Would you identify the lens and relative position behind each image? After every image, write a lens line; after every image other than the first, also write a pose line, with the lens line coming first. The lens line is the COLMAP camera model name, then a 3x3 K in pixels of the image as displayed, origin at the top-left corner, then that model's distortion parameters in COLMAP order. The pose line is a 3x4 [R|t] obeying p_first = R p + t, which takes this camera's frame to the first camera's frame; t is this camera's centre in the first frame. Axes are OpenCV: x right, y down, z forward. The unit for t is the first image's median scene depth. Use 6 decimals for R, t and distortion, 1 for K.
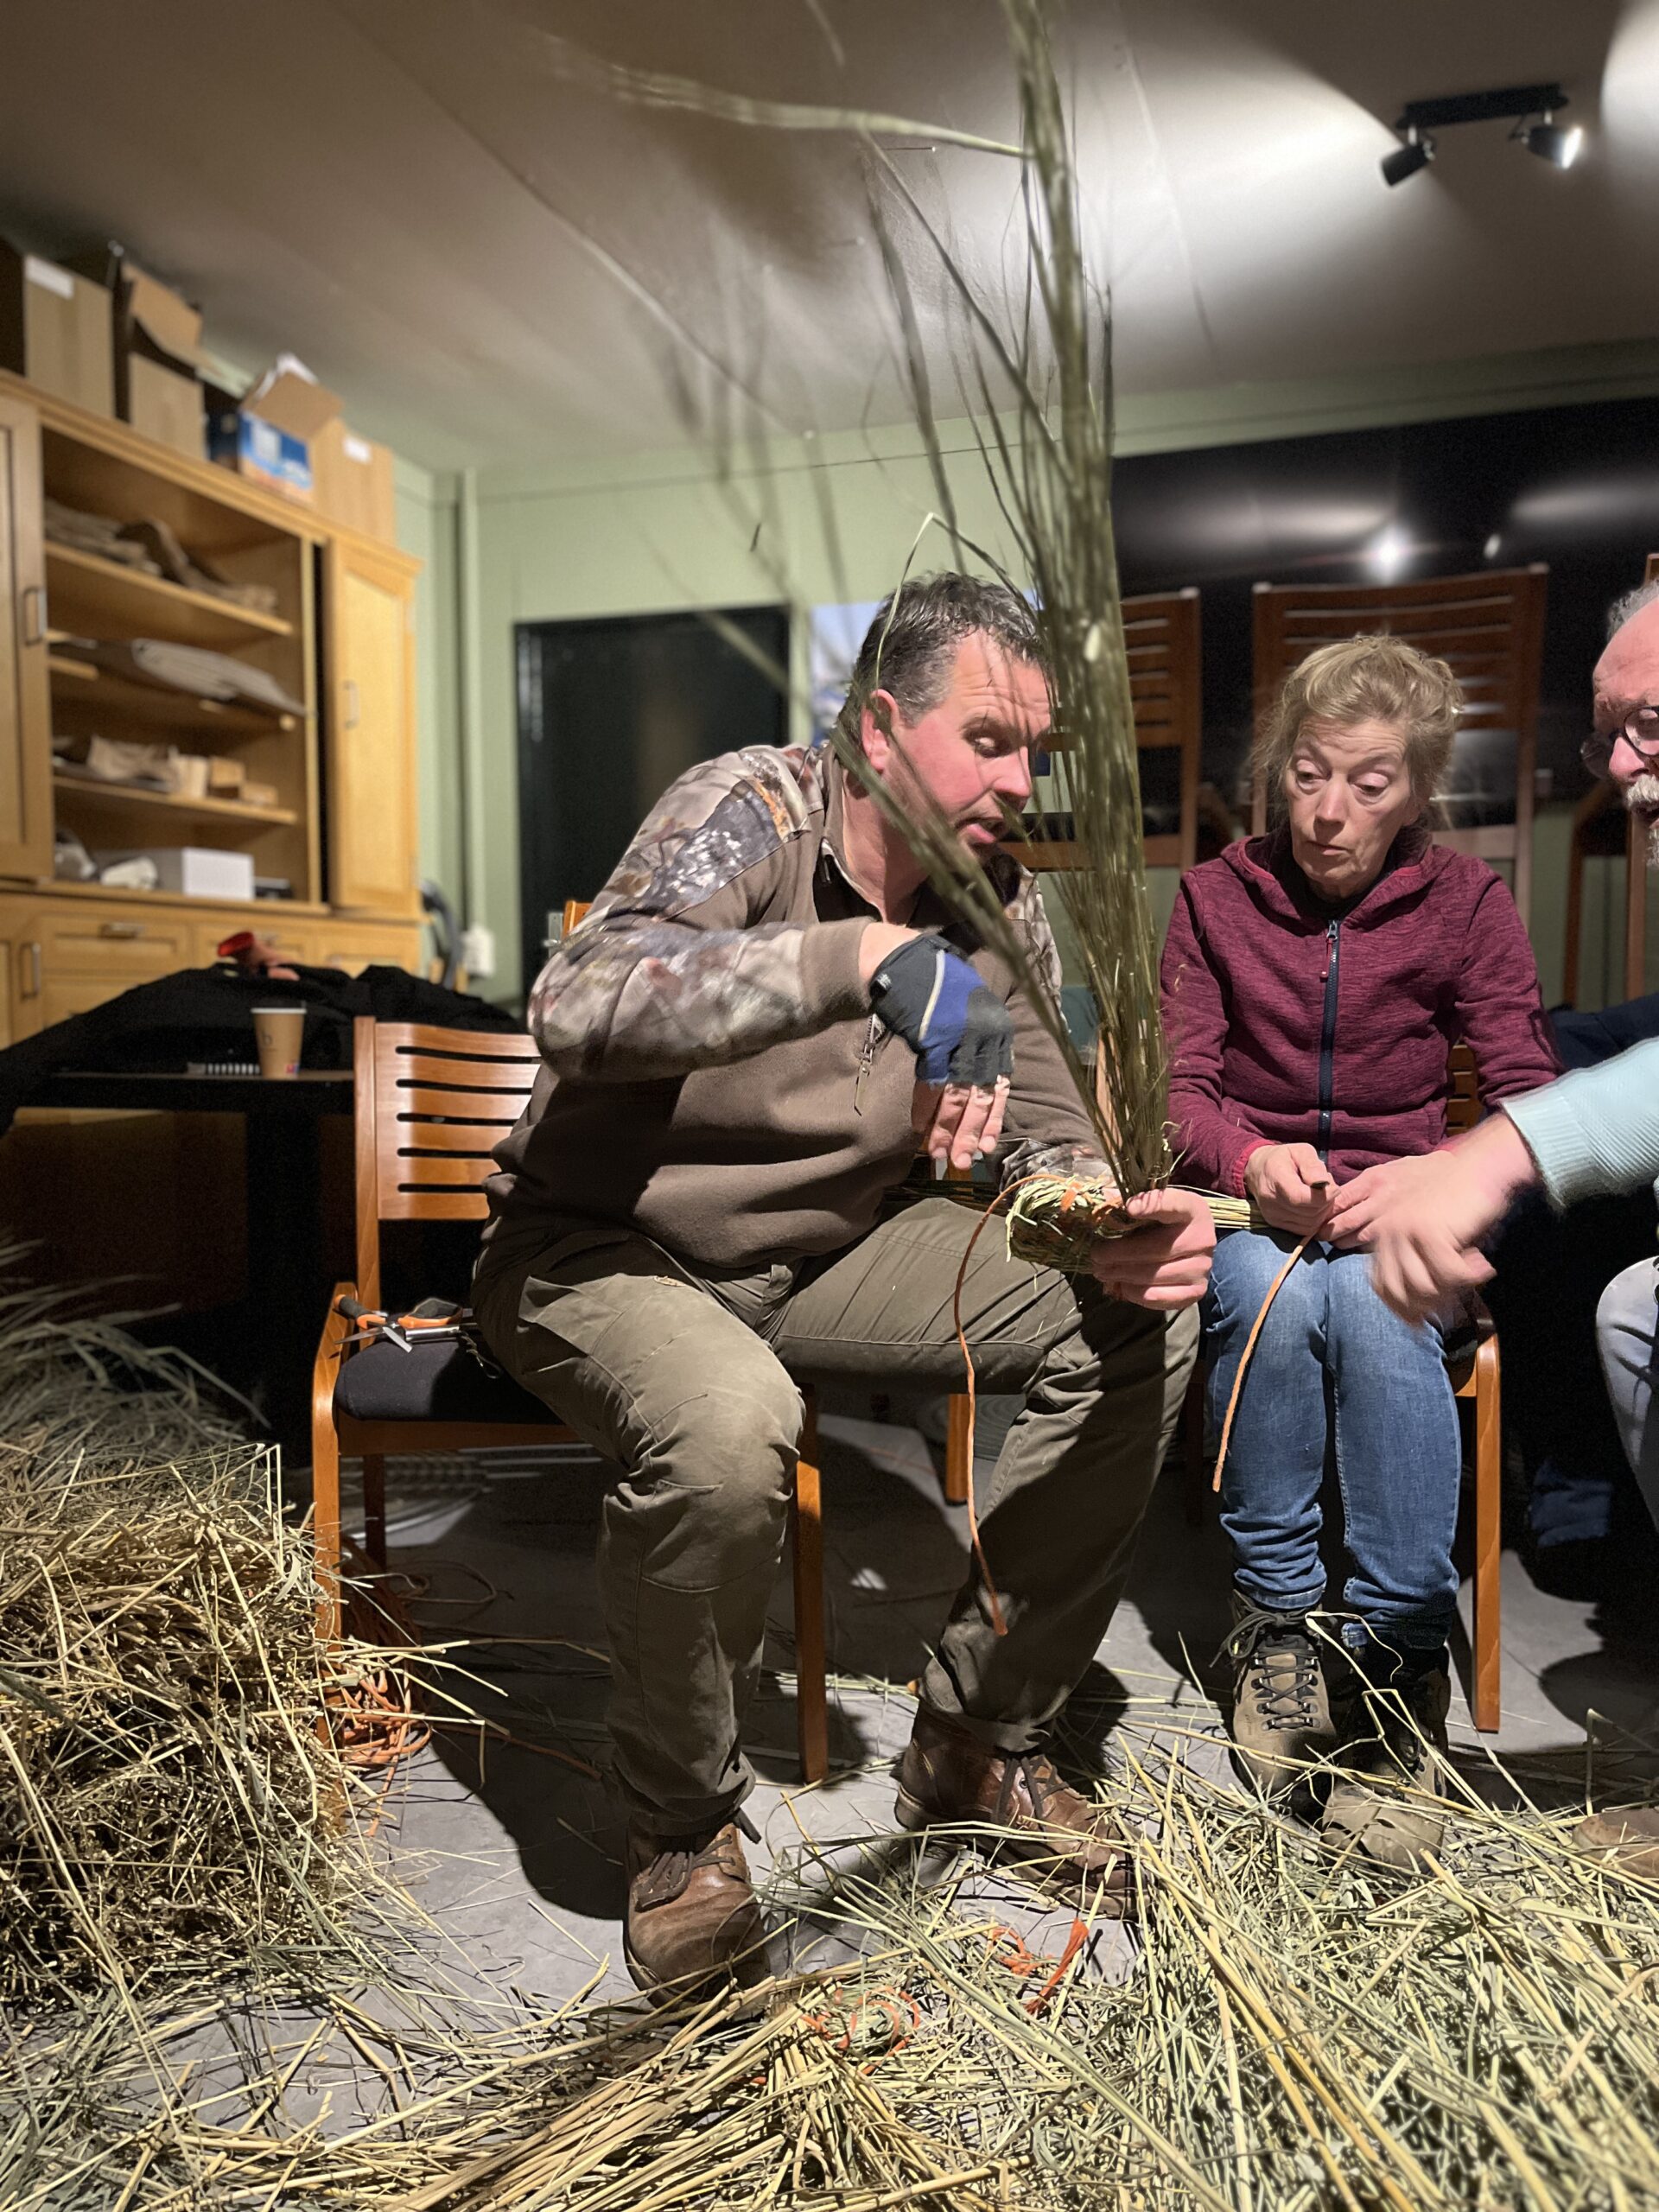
lens RADIAL K [[1671.7, 0, 821.8], [0, 1671.7, 1110.4], [0, 0, 1]] dist [0.030426, -0.033714]
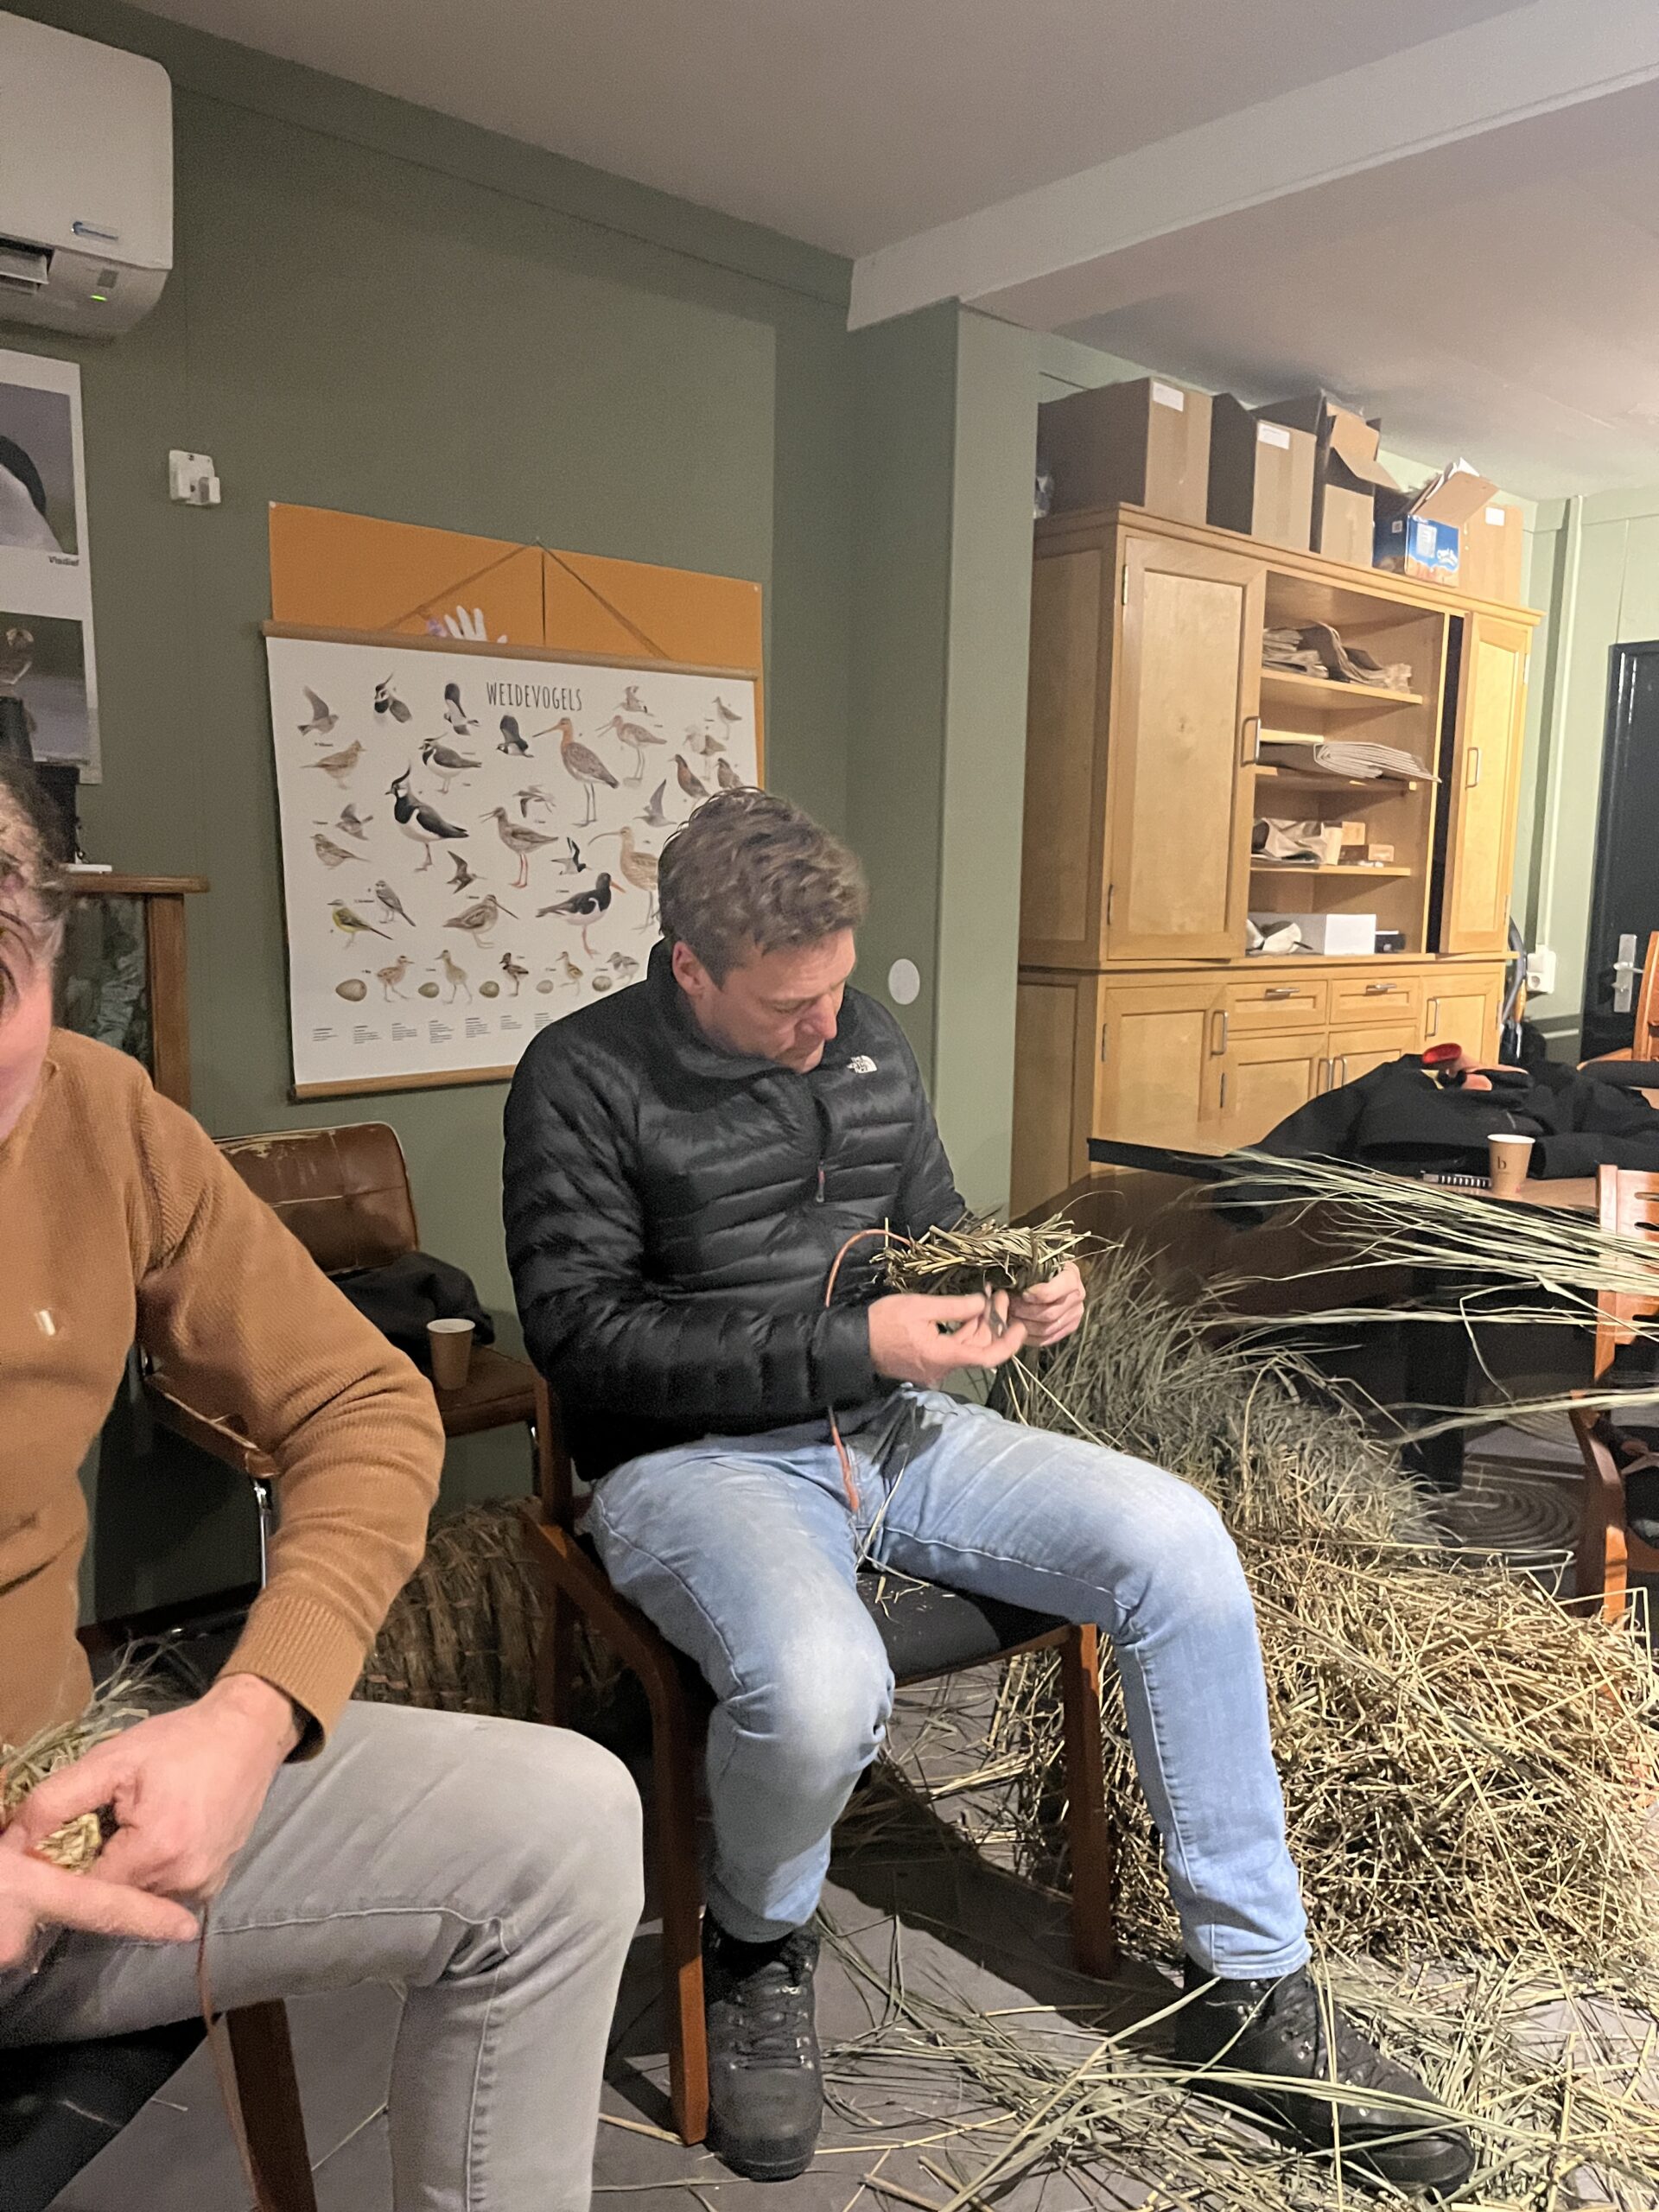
lens RADIAL K [[1671.7, 0, 817.9], [0, 1671.7, 1118.7], [0, 0, 1]] dist [0.030426, -0.033714]
pose [[0.869507, 0.088993, -0.485838, -0.115435], [-0.053256, 0.994792, 0.086908, -0.099309], [0.491042, -0.049694, 0.869718, -0.175445]]
